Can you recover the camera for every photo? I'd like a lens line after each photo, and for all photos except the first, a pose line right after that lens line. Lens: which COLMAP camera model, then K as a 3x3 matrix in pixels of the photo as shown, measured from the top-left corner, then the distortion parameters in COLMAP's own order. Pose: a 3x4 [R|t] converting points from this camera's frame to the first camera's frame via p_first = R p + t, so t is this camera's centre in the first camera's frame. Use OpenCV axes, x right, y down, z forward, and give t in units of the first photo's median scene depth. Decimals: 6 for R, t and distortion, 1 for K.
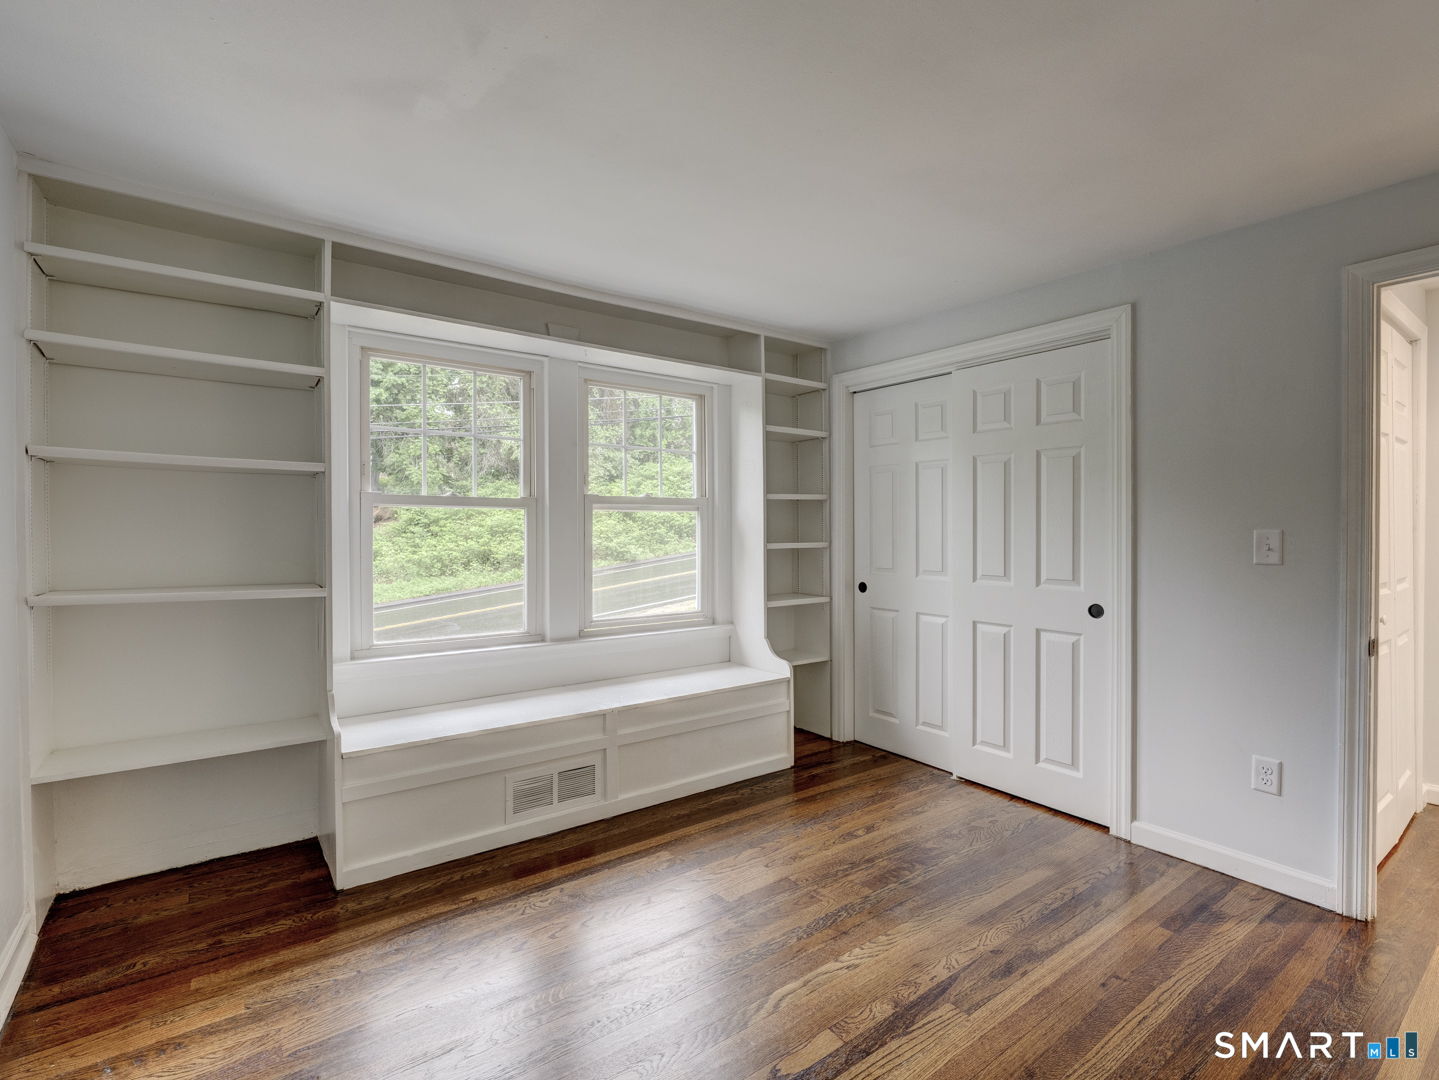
lens RADIAL K [[640.4, 0, 689.4], [0, 640.4, 528.5], [0, 0, 1]] dist [-0.000530, 0.000421]
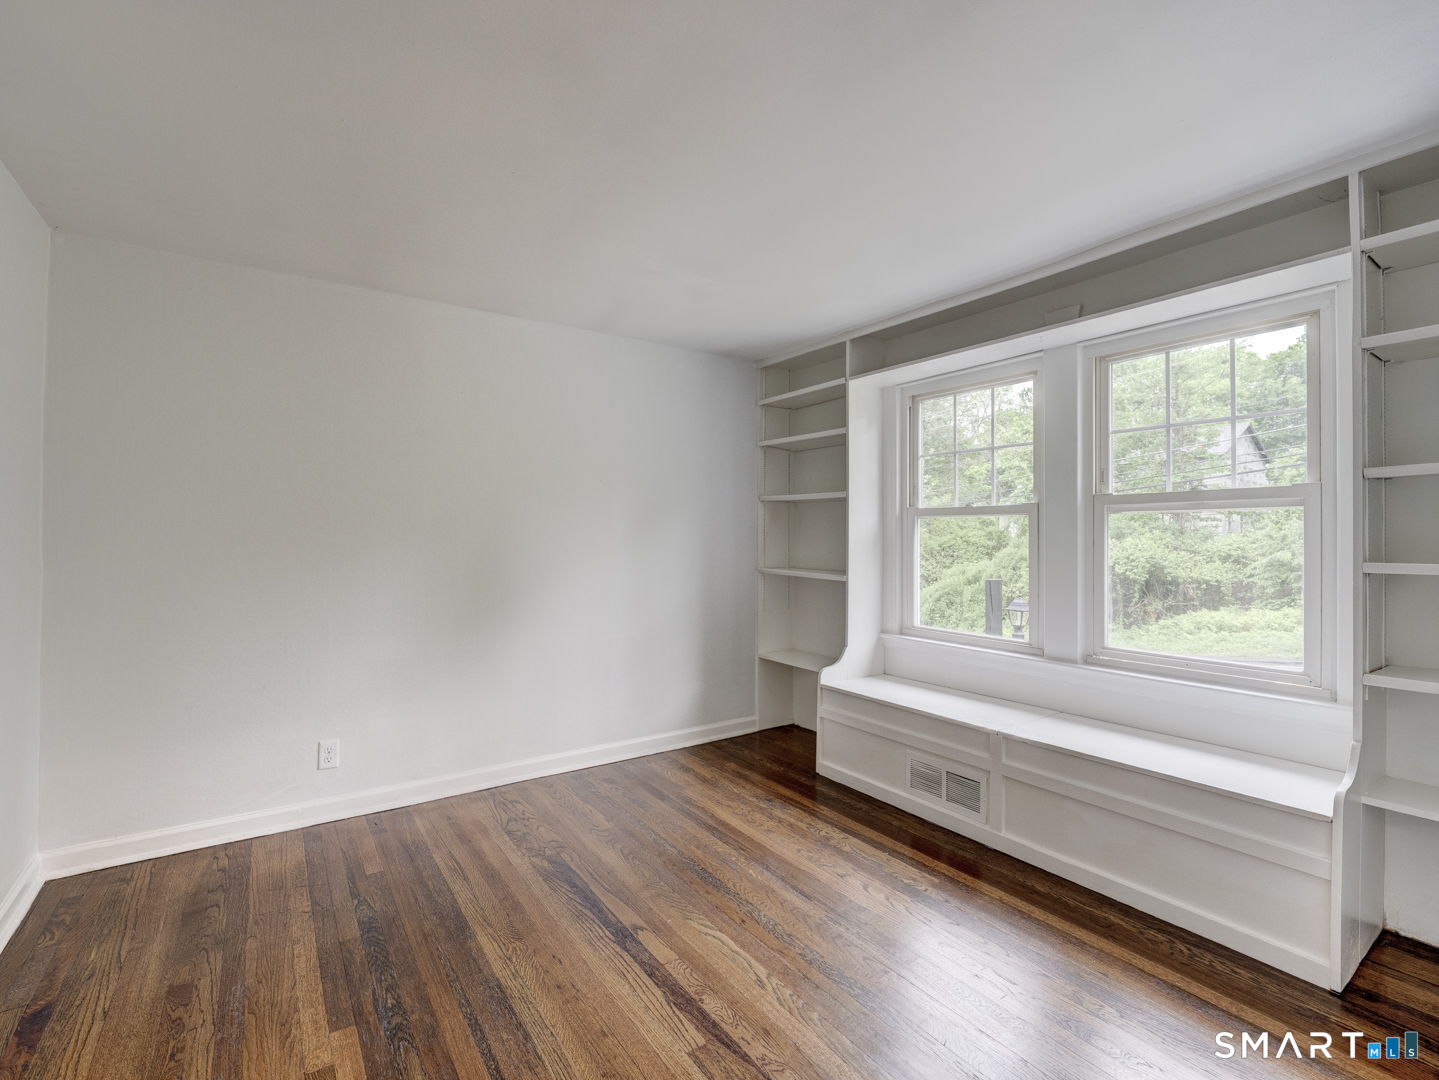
lens RADIAL K [[640.4, 0, 731.8], [0, 640.4, 526.4], [0, 0, 1]] dist [-0.000530, 0.000421]
pose [[0.056895, -0.020203, -0.998176, 0.850583], [-0.007797, 0.999756, -0.020679, 0.012002], [0.998350, 0.008959, 0.056724, 0.620762]]
